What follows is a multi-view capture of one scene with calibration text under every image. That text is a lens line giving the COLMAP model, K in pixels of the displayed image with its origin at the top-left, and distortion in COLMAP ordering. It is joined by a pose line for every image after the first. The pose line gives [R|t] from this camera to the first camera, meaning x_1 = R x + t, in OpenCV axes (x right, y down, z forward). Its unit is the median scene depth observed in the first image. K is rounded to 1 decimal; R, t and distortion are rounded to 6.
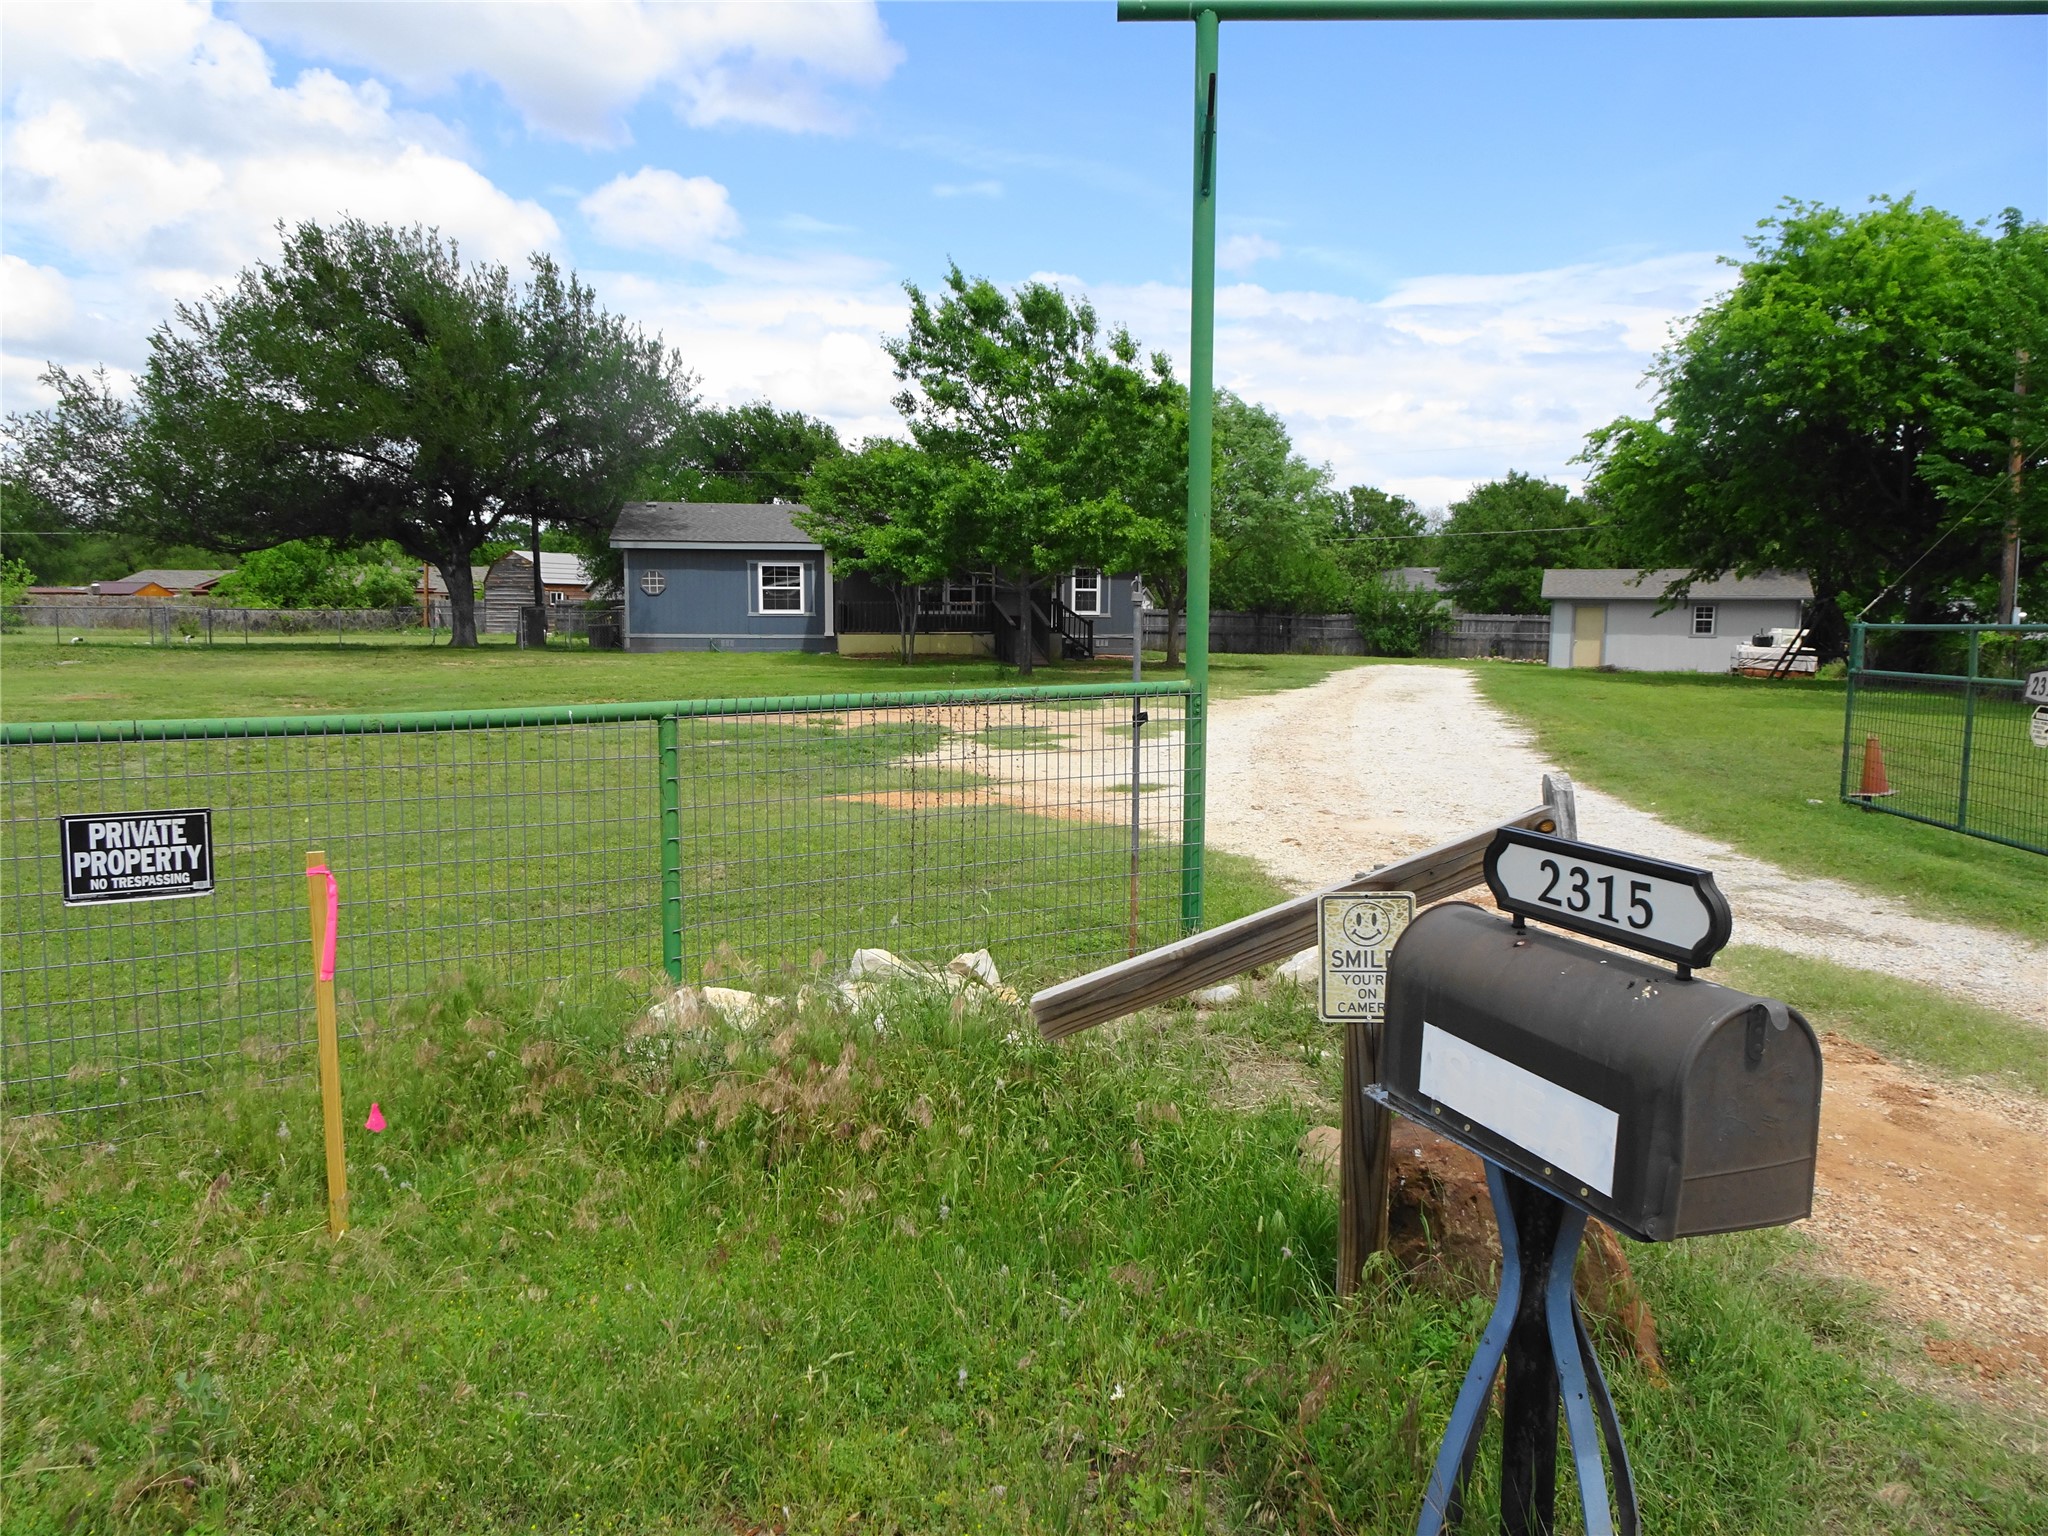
lens RADIAL K [[1464.0, 0, 1024.0], [0, 1464.0, 768.0], [0, 0, 1]] dist [0.009179, 0.002996]
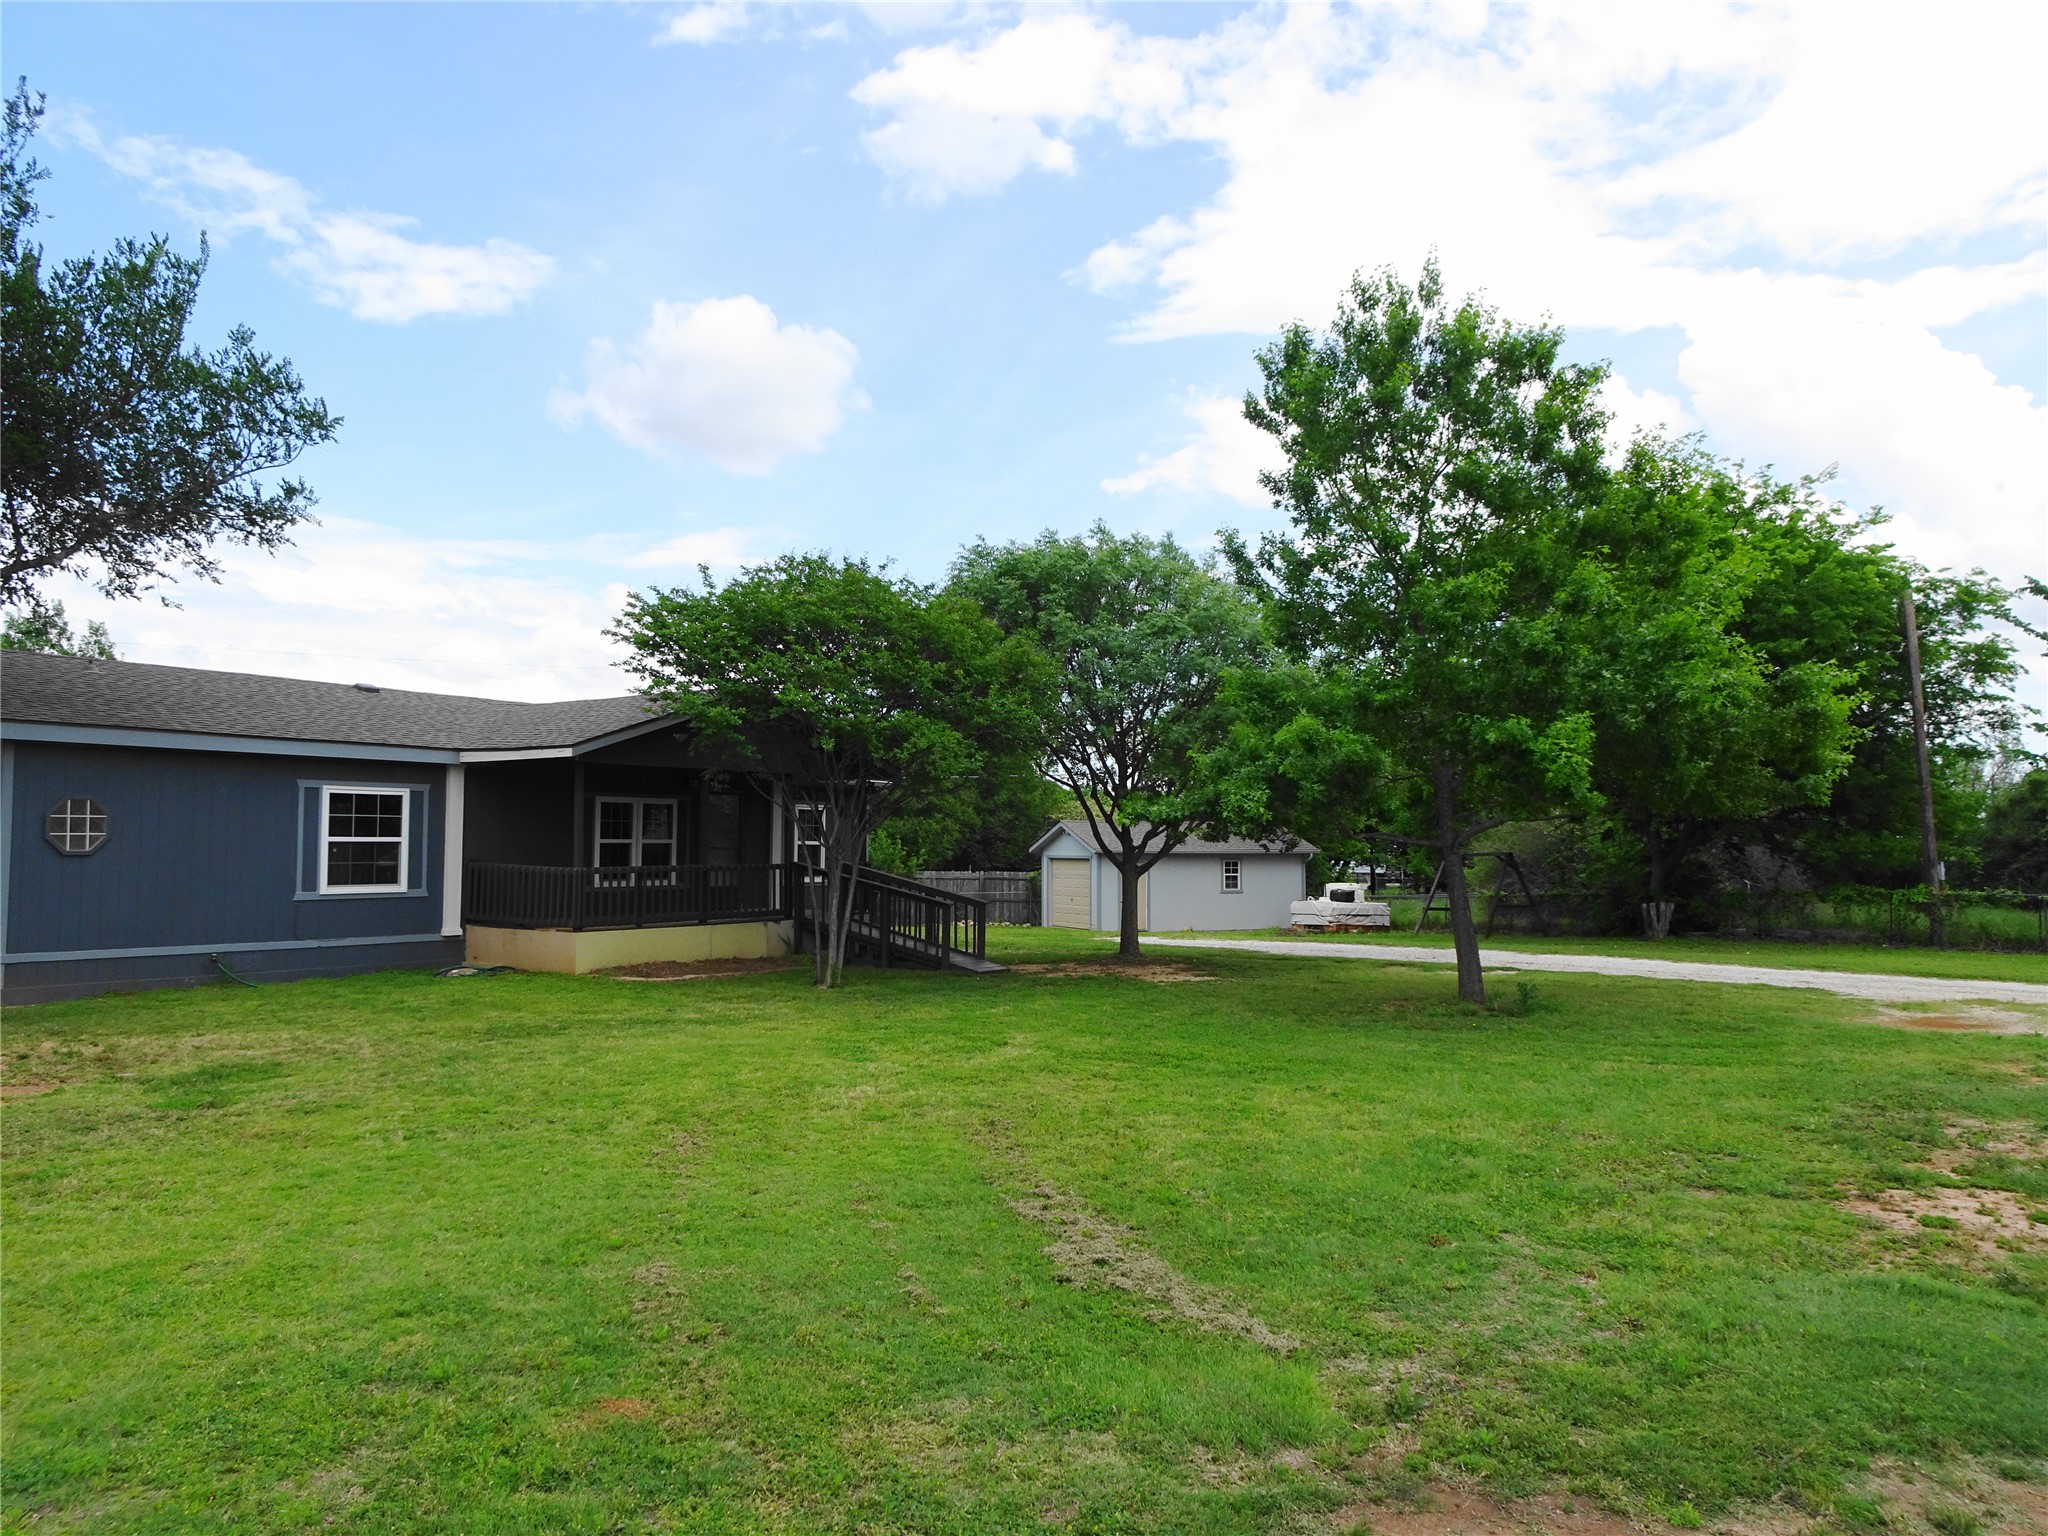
lens RADIAL K [[1461.8, 0, 1027.6], [0, 1461.8, 774.4], [0, 0, 1]] dist [0.011932, -0.003623]
pose [[0.668567, 0.034729, 0.742841, -0.377788], [0.089117, 0.987969, -0.126396, -0.065007], [-0.738293, 0.150703, 0.657428, 0.529435]]
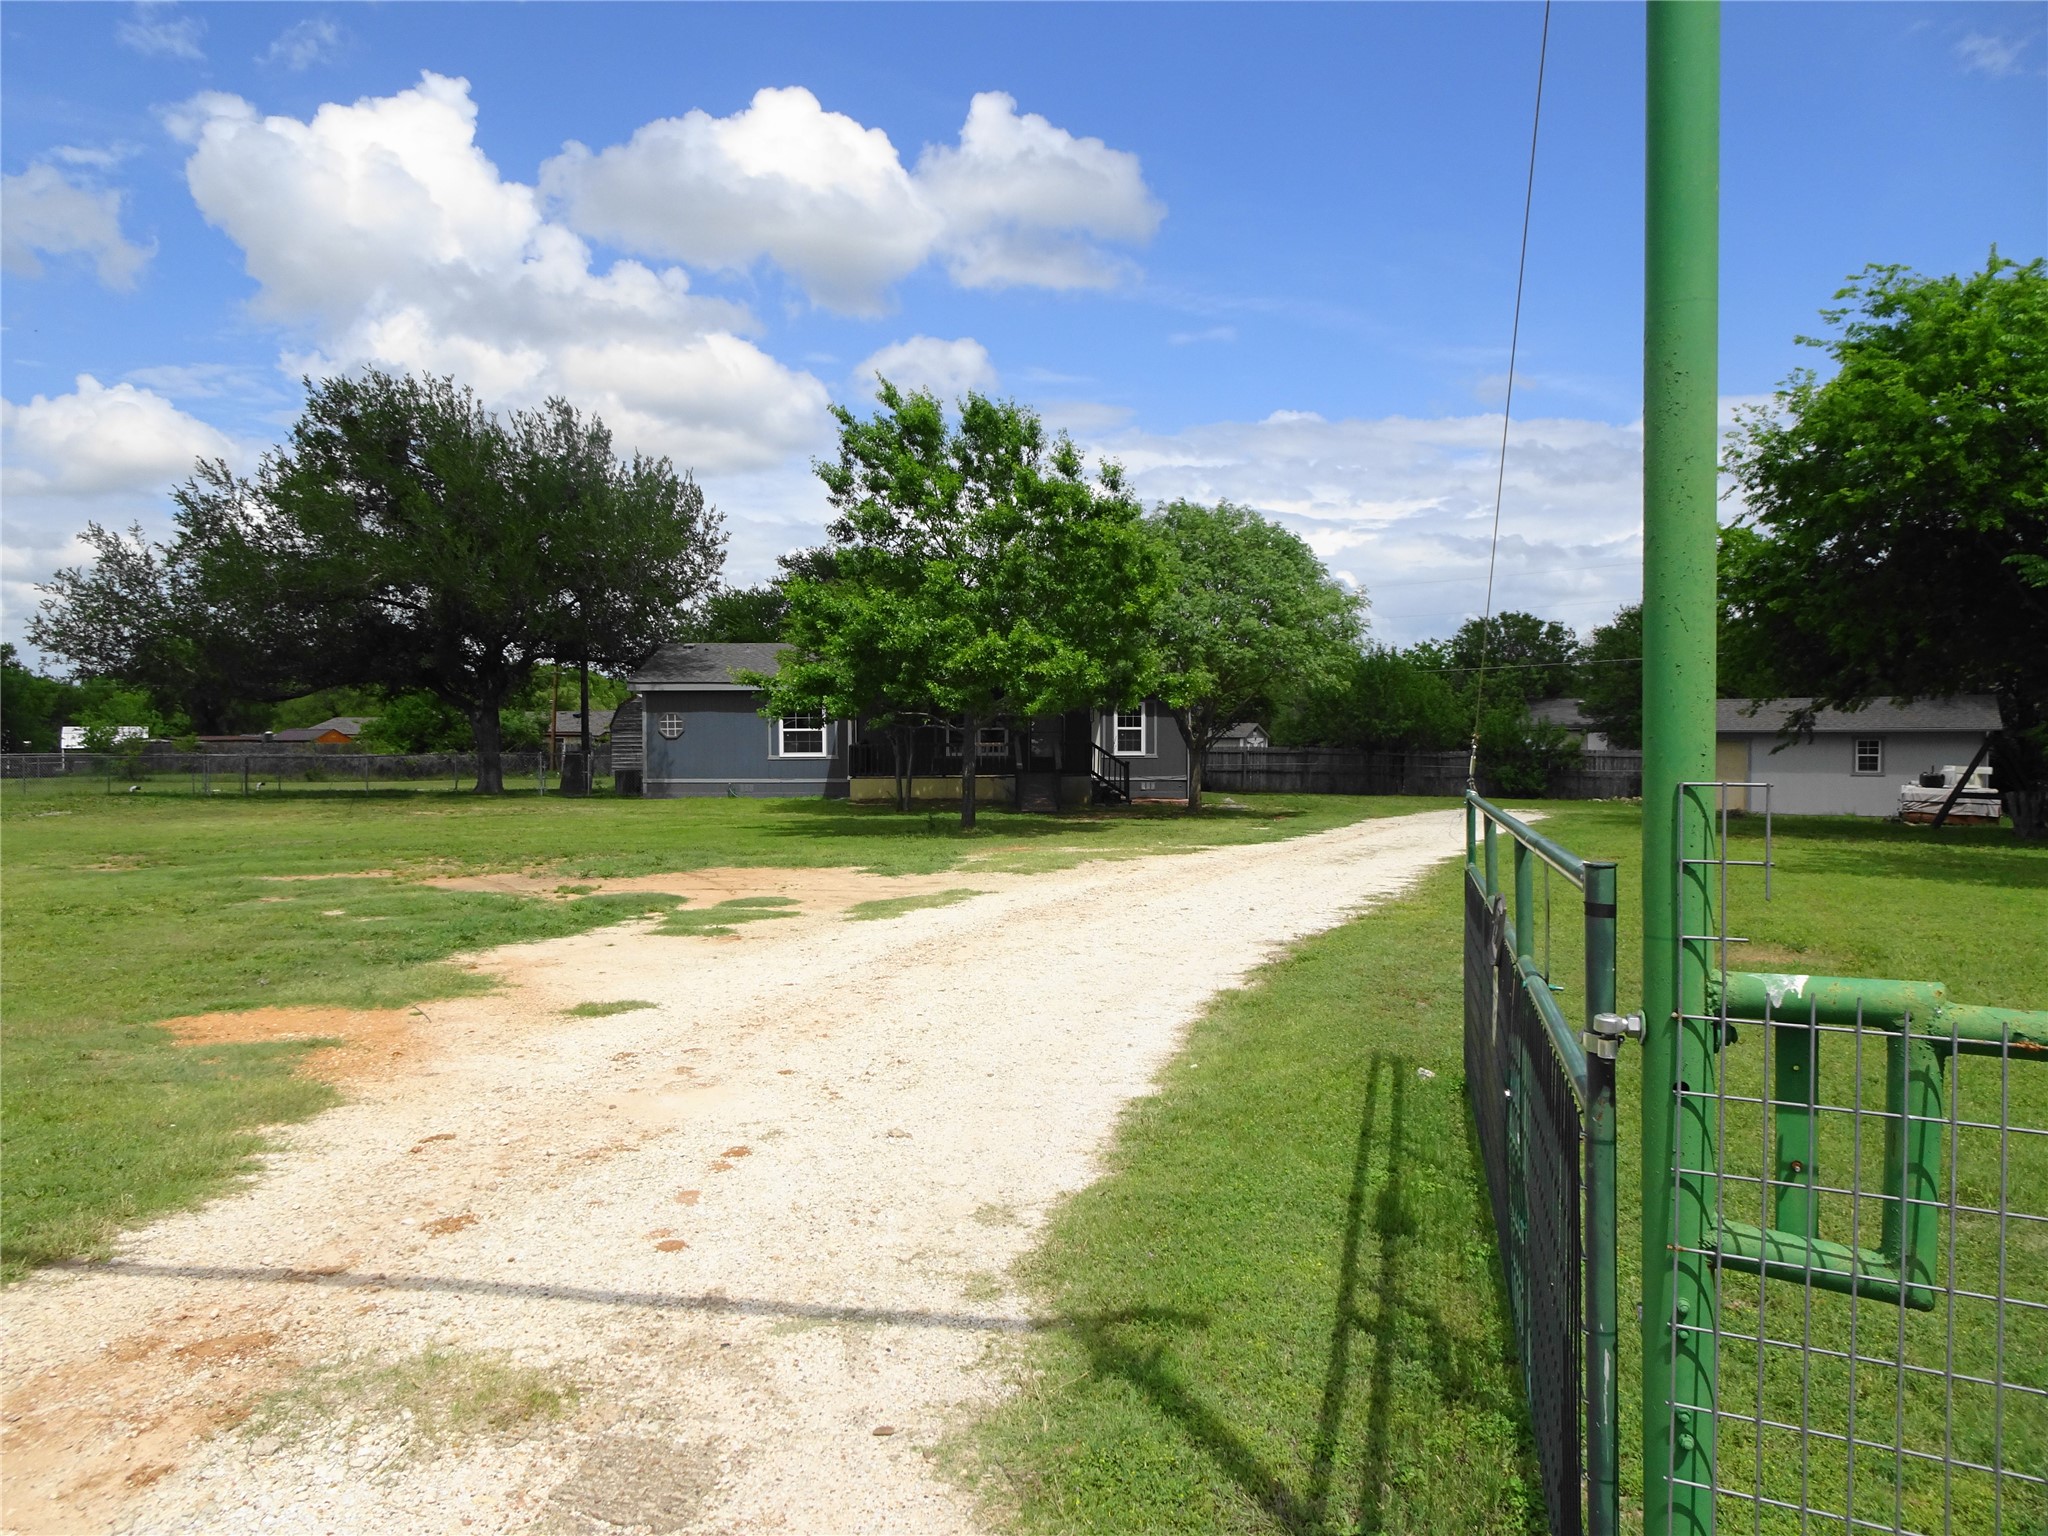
lens RADIAL K [[1466.5, 0, 1030.2], [0, 1466.5, 749.3], [0, 0, 1]] dist [0.009436, -0.002824]
pose [[0.988401, -0.008315, -0.151637, 0.124604], [-0.007669, 0.994493, -0.104524, -0.012266], [0.151671, 0.104475, 0.982894, 0.090410]]
